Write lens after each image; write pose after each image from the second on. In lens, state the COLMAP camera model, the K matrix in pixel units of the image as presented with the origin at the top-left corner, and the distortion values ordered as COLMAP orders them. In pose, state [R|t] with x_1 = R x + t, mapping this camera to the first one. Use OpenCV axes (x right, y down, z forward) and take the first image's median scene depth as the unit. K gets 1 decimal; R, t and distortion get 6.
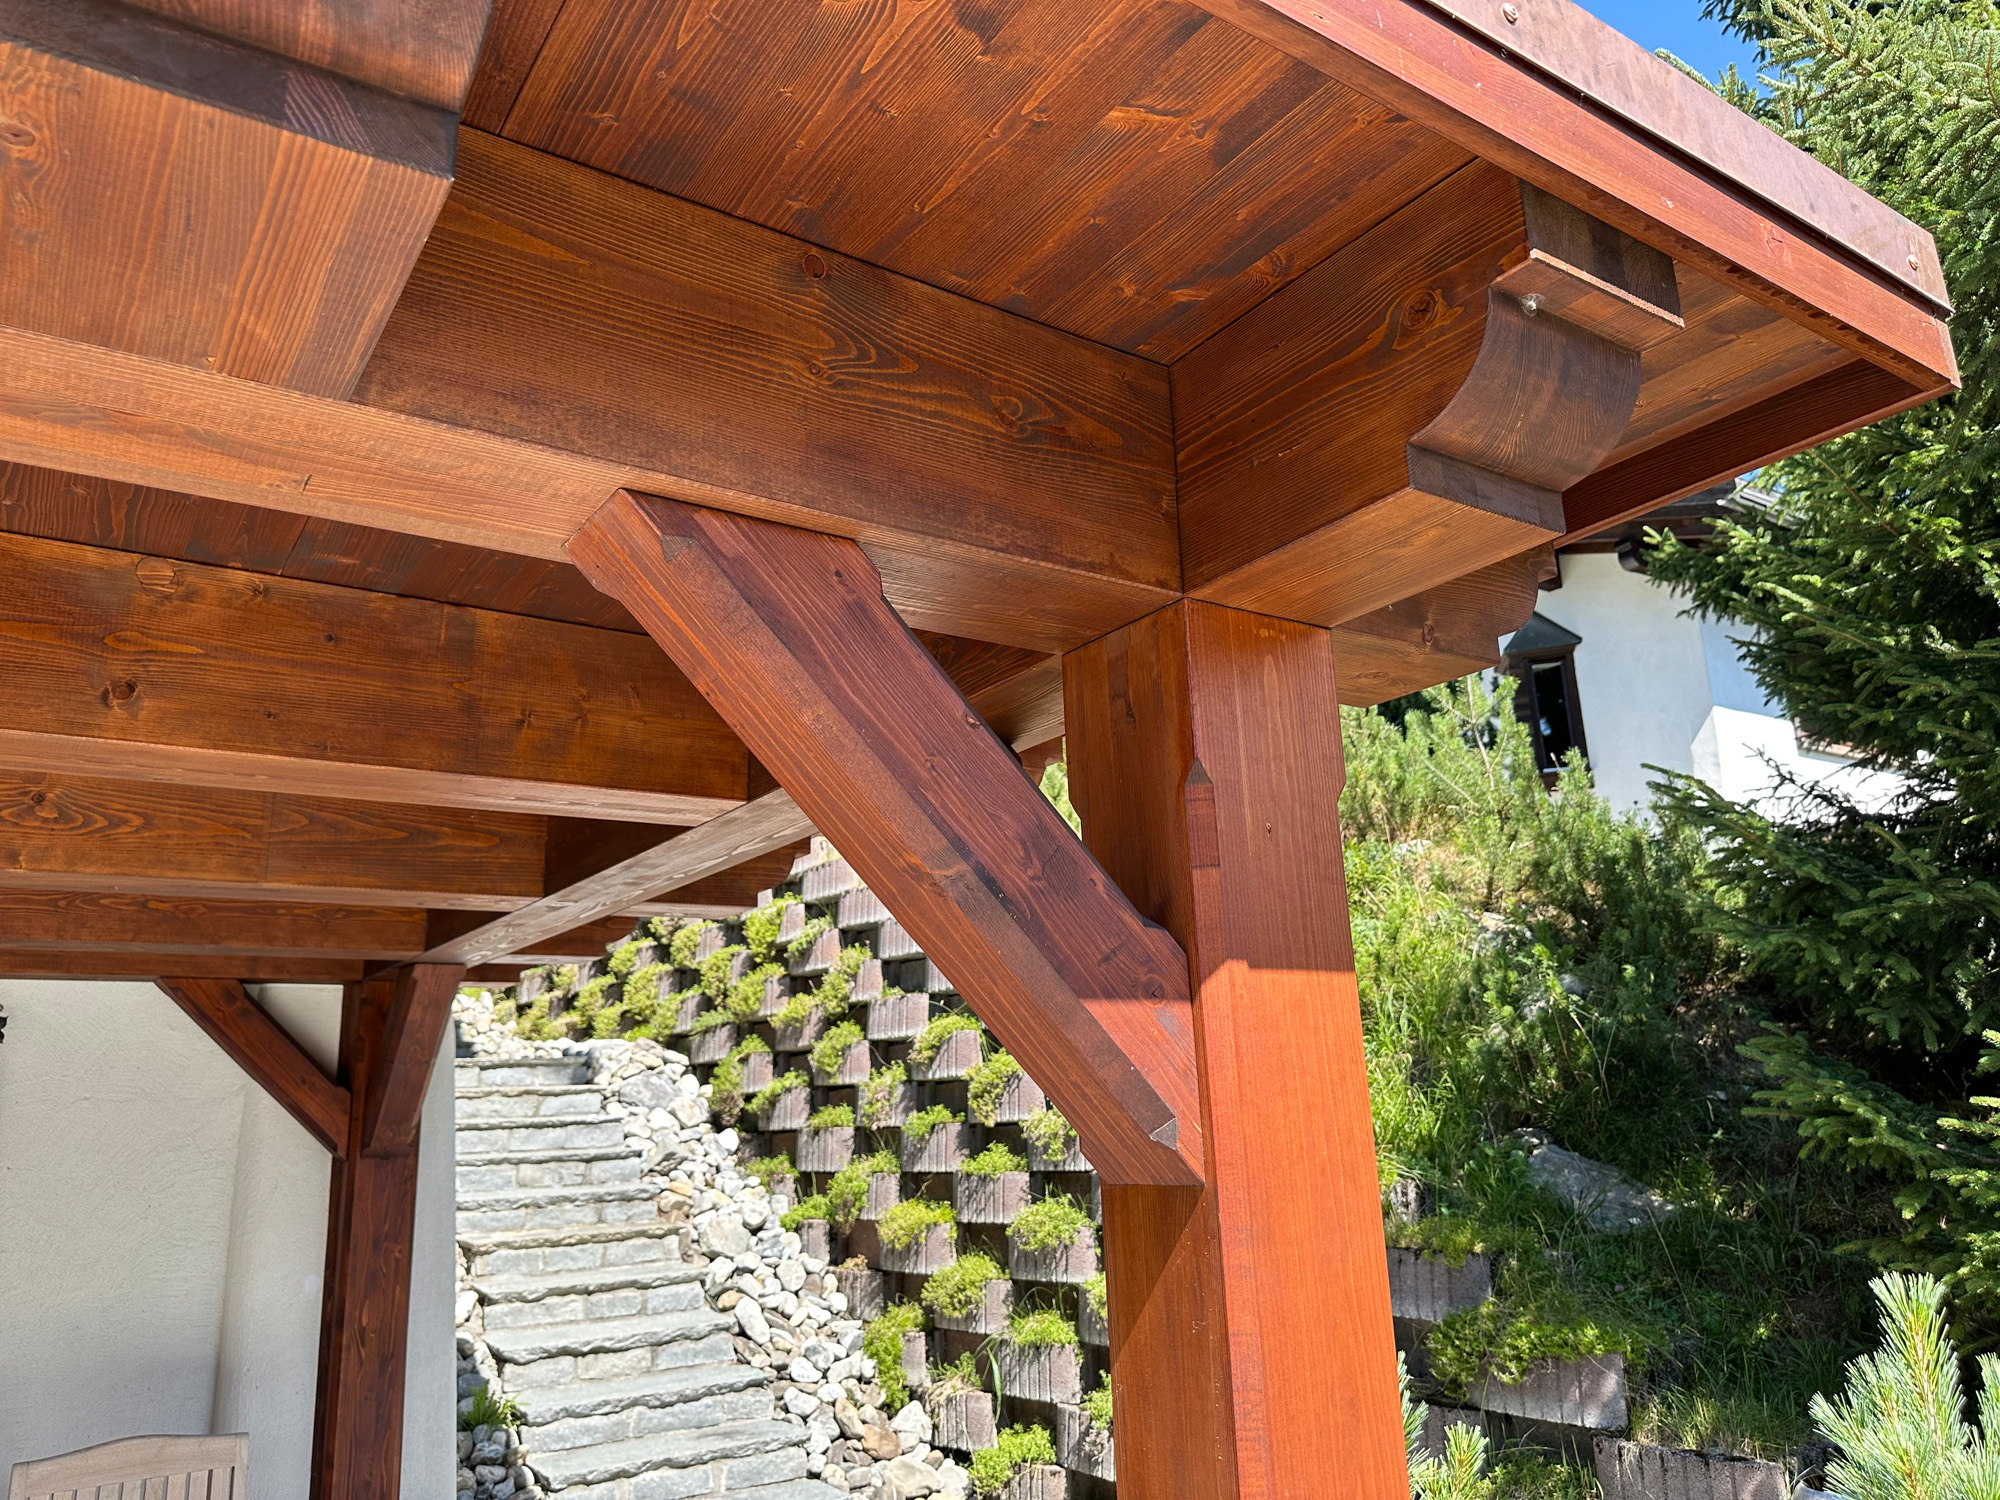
lens RADIAL K [[1423.4, 0, 993.7], [0, 1423.4, 734.7], [0, 0, 1]] dist [0.065976, -0.095876]
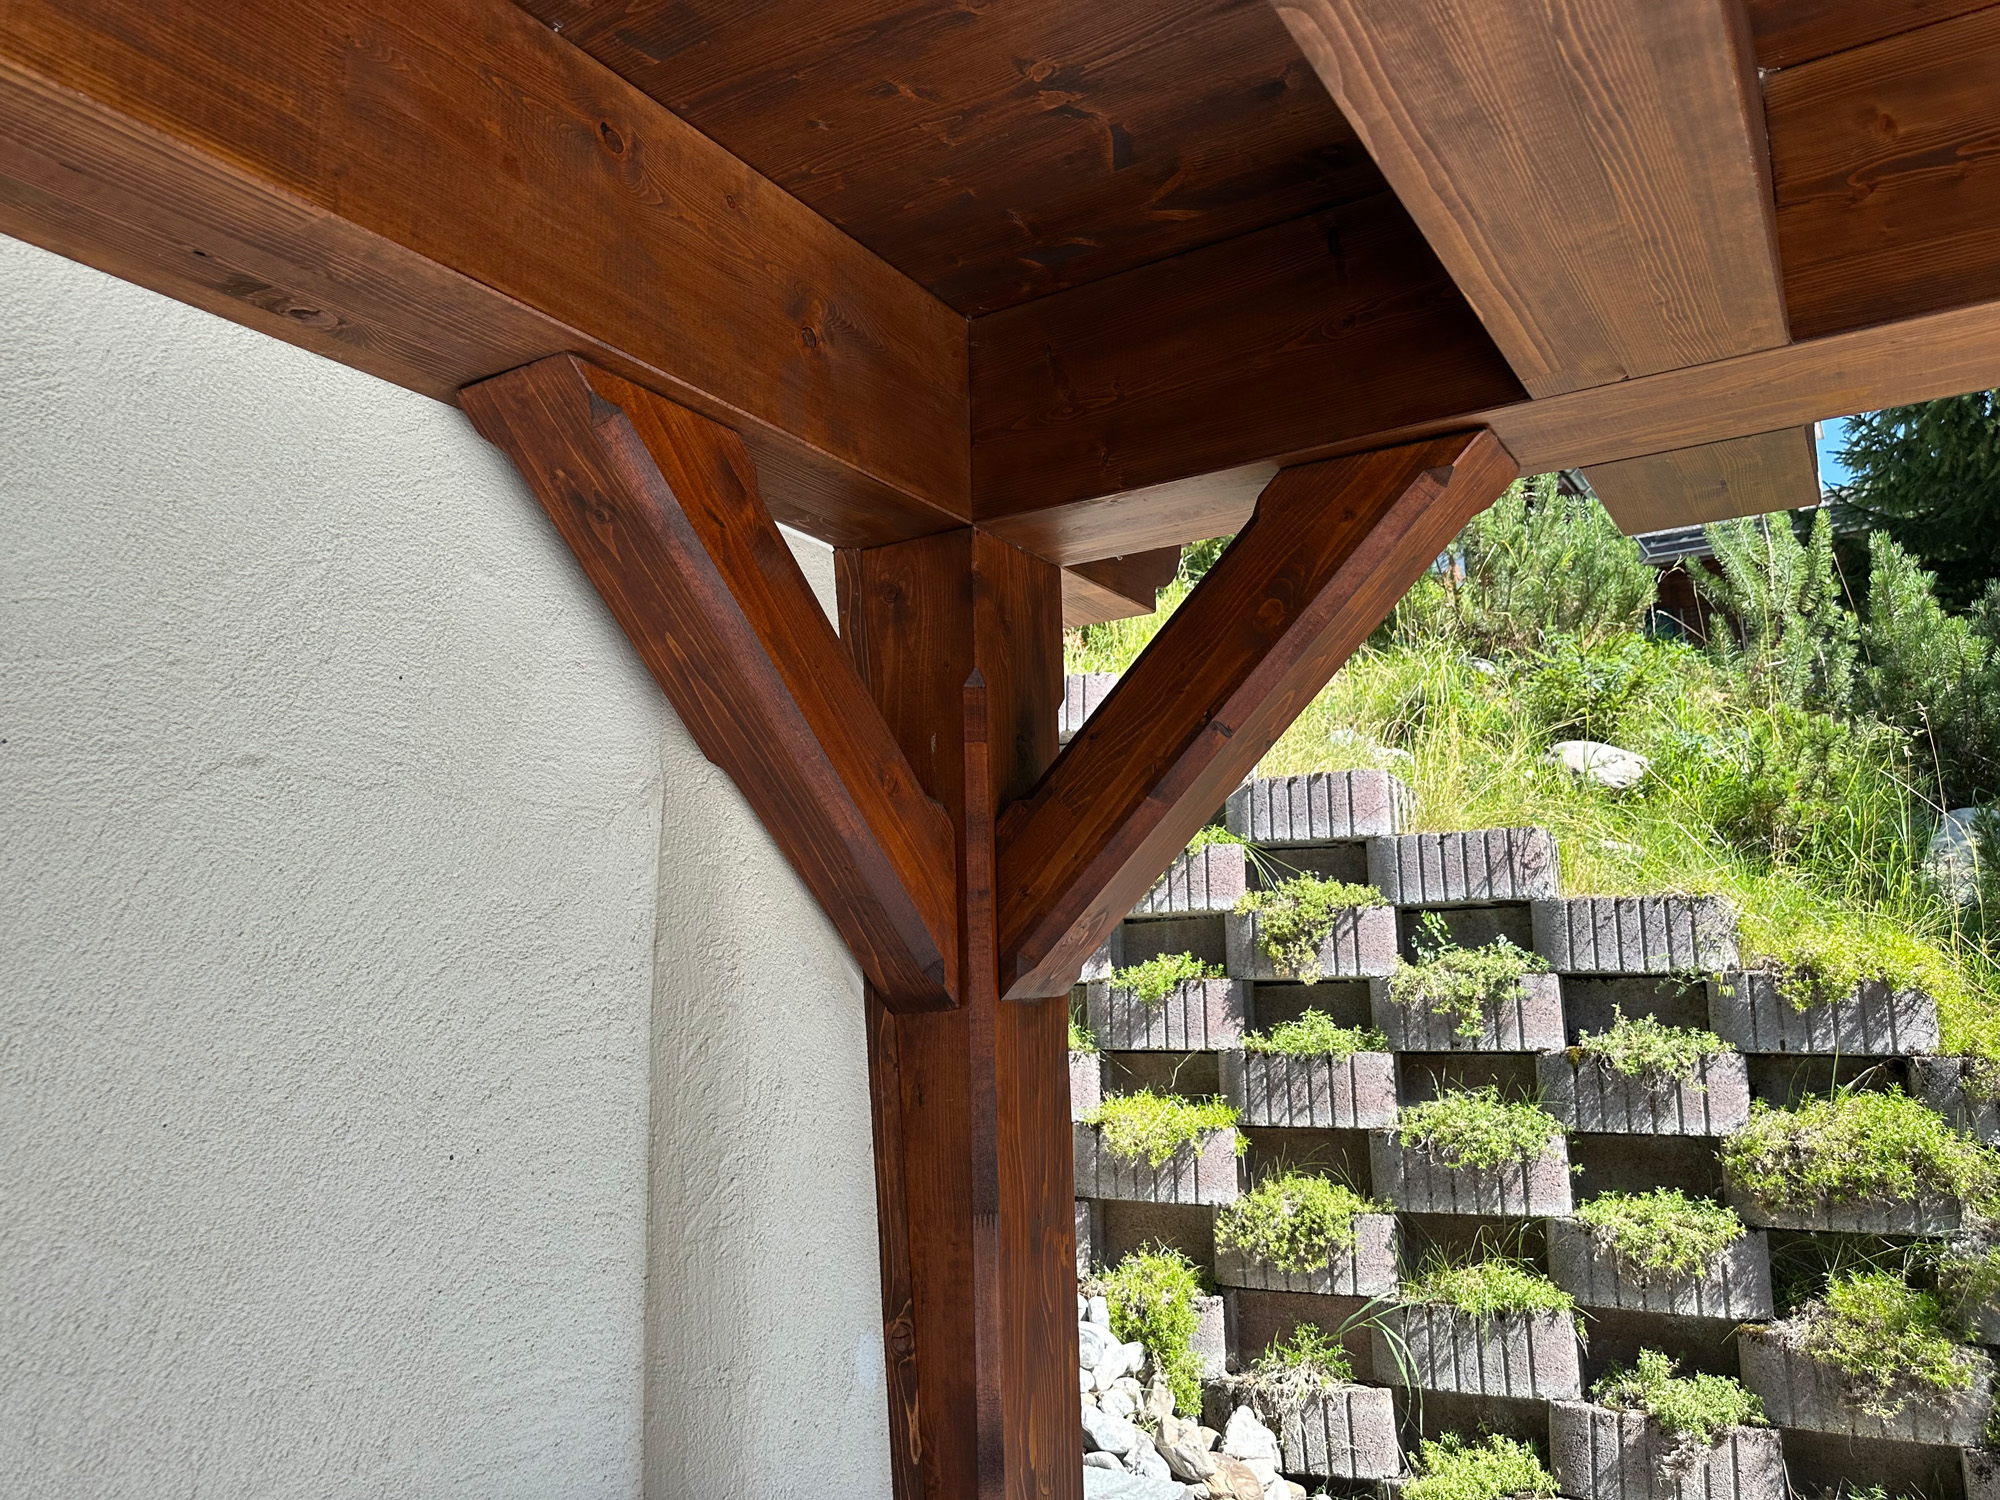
lens RADIAL K [[1409.4, 0, 1006.0], [0, 1409.4, 735.1], [0, 0, 1]] dist [0.064853, -0.086987]
pose [[0.916923, 0.087065, 0.389451, -0.430797], [-0.115991, 0.991923, 0.051335, 0.155783], [-0.381836, -0.092243, 0.919615, 0.505137]]
